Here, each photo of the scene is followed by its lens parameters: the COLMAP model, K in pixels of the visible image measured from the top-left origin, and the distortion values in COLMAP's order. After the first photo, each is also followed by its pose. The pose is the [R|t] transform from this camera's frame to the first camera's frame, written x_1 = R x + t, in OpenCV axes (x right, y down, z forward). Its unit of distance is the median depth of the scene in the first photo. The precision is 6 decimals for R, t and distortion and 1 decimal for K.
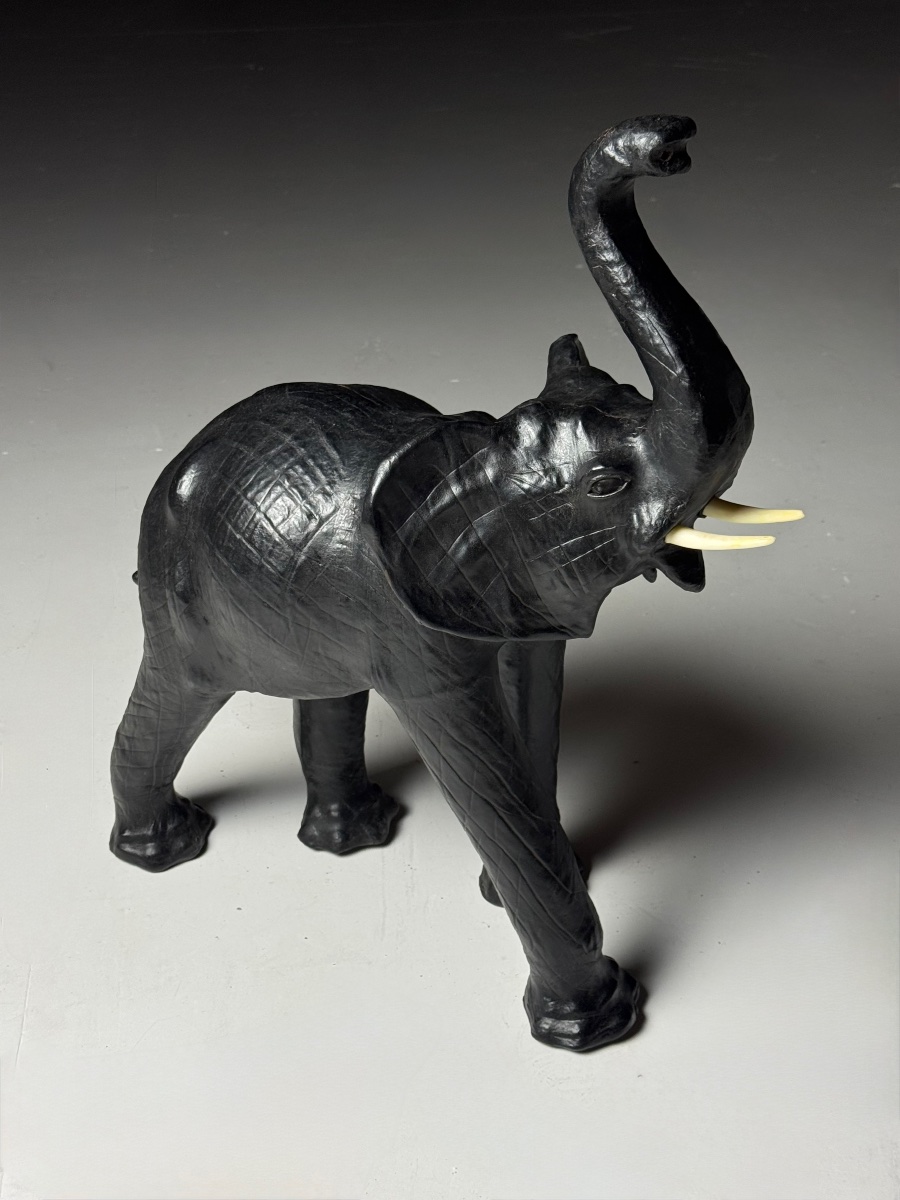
lens RADIAL K [[1849.8, 0, 450.0], [0, 1849.8, 600.0], [0, 0, 1]] dist [0.175215, -0.117933]
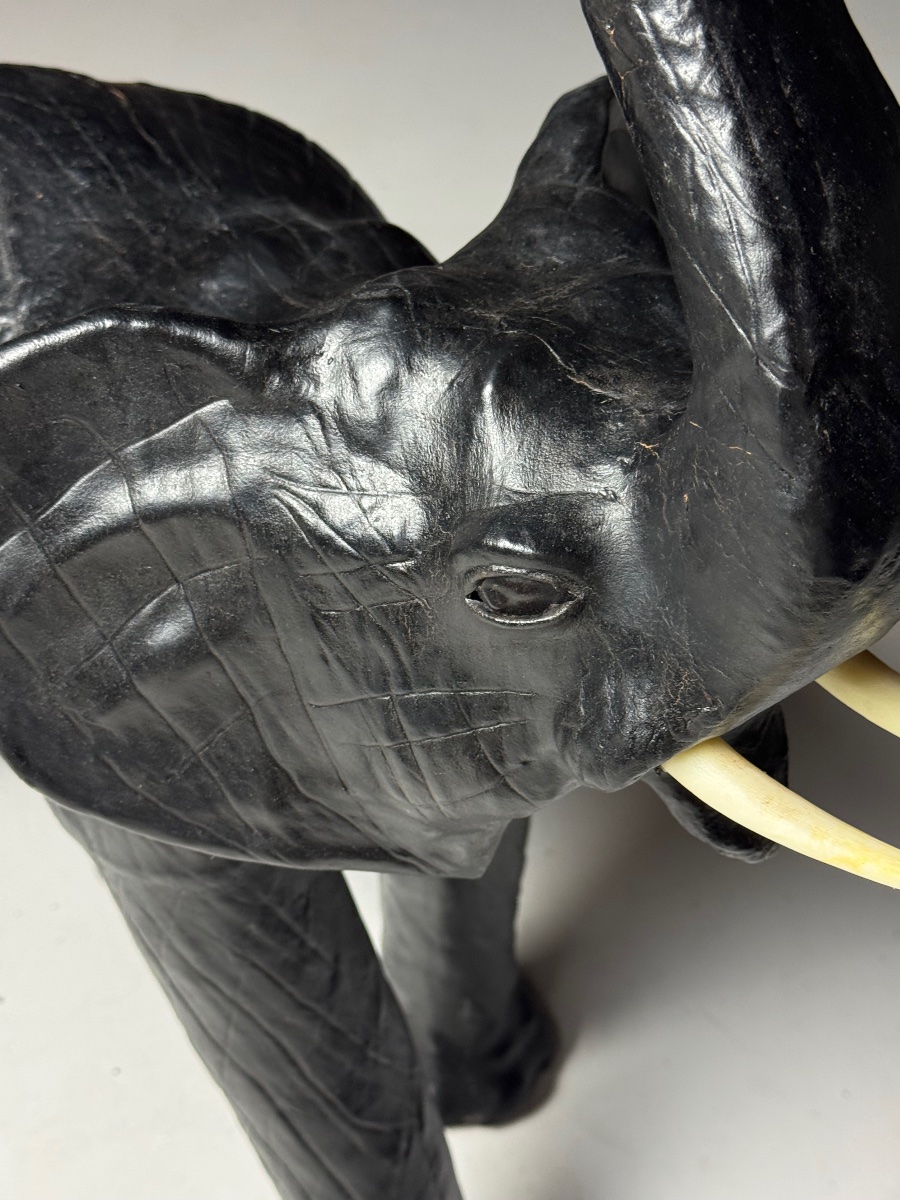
lens RADIAL K [[1849.8, 0, 450.0], [0, 1849.8, 600.0], [0, 0, 1]] dist [0.175215, -0.117933]
pose [[0.969558, 0.204941, -0.134003, 0.113688], [-0.171106, 0.958525, 0.227933, -0.130795], [0.175158, -0.198066, 0.964412, 0.639365]]
